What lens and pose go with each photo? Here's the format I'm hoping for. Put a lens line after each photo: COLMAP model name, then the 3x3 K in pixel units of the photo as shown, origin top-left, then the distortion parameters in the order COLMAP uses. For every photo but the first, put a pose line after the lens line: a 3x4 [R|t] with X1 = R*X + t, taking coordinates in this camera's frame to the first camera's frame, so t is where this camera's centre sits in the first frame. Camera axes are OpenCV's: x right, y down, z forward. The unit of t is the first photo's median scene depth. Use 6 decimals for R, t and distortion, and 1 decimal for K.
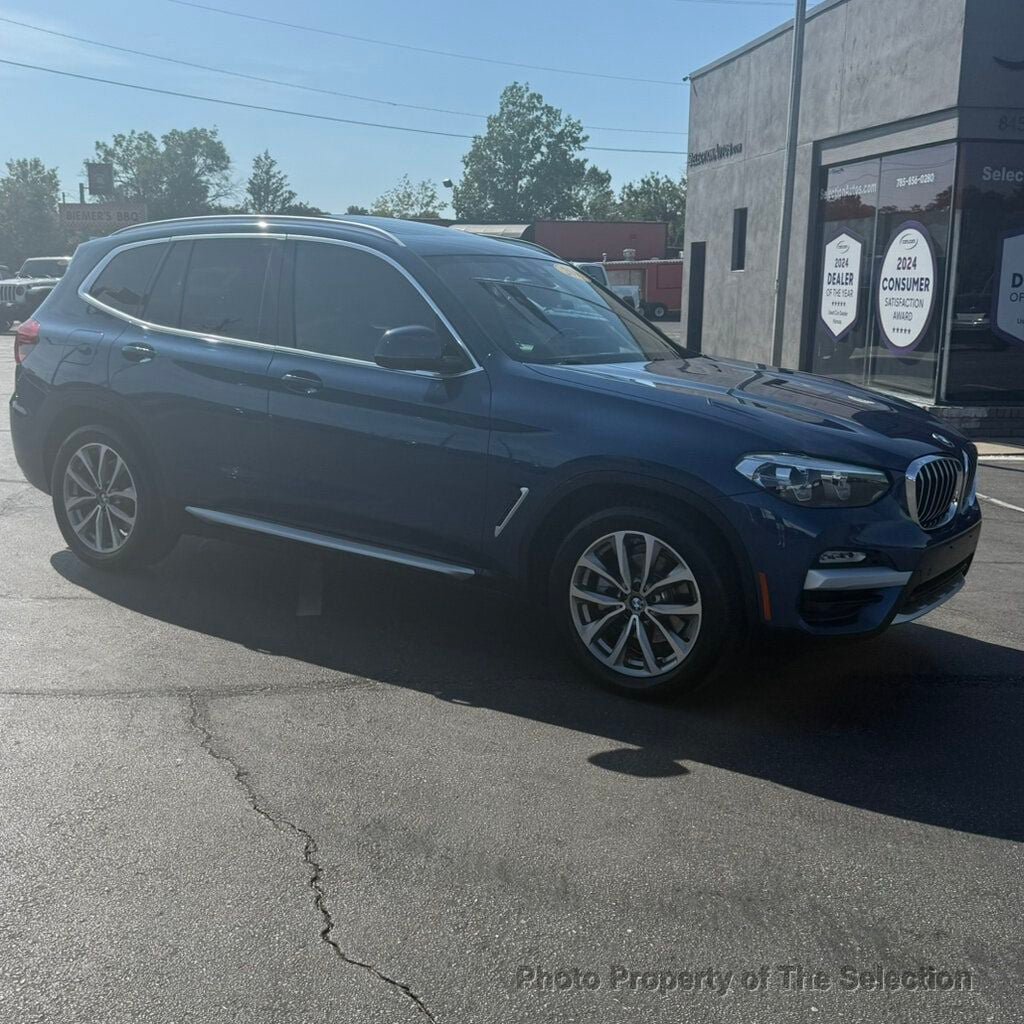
lens RADIAL K [[1228.7, 0, 512.0], [0, 1228.7, 512.0], [0, 0, 1]] dist [0.181173, -0.411411]
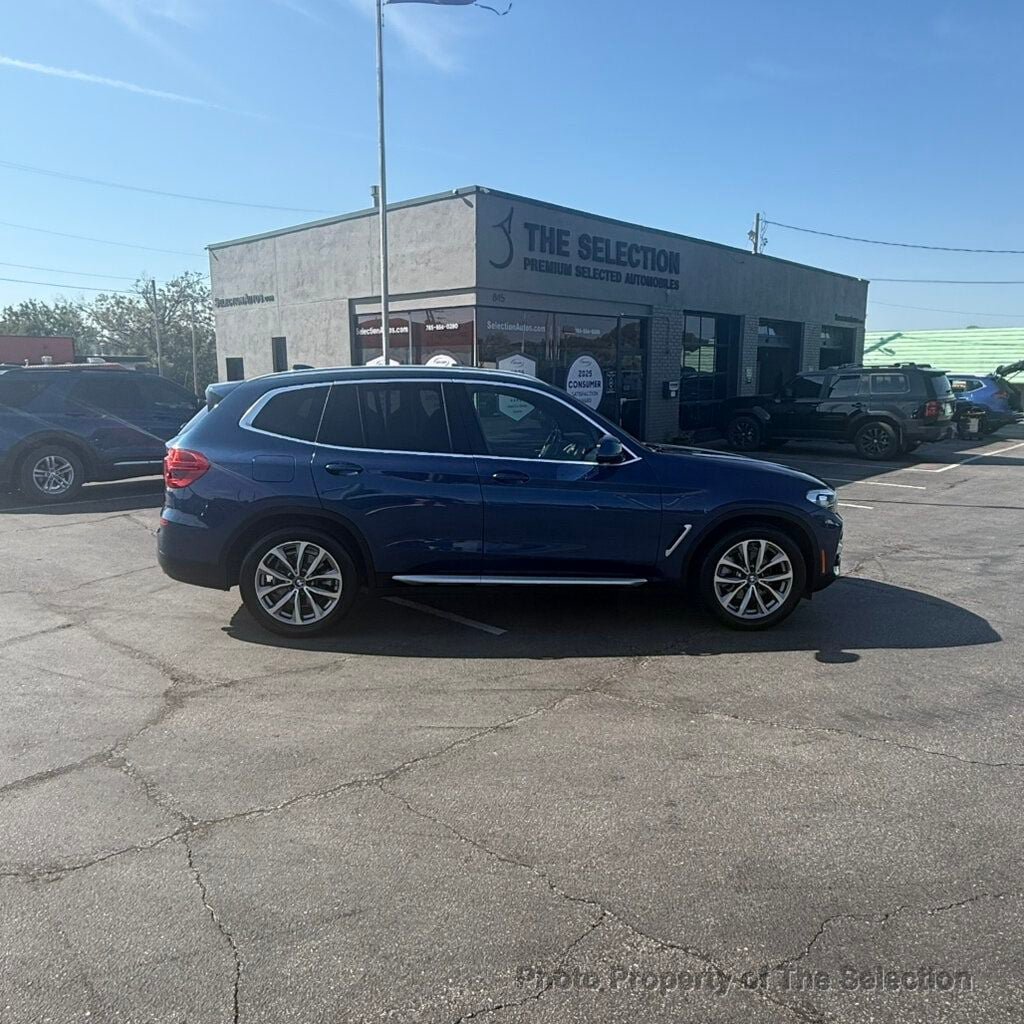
lens RADIAL K [[785.9, 0, 506.4], [0, 785.9, 514.1], [0, 0, 1]] dist [0.004240, 0.001877]
pose [[0.776852, -0.130567, 0.615998, -0.317723], [0.134106, 0.990129, 0.040744, -0.041974], [-0.615237, 0.050957, 0.786693, 0.106967]]
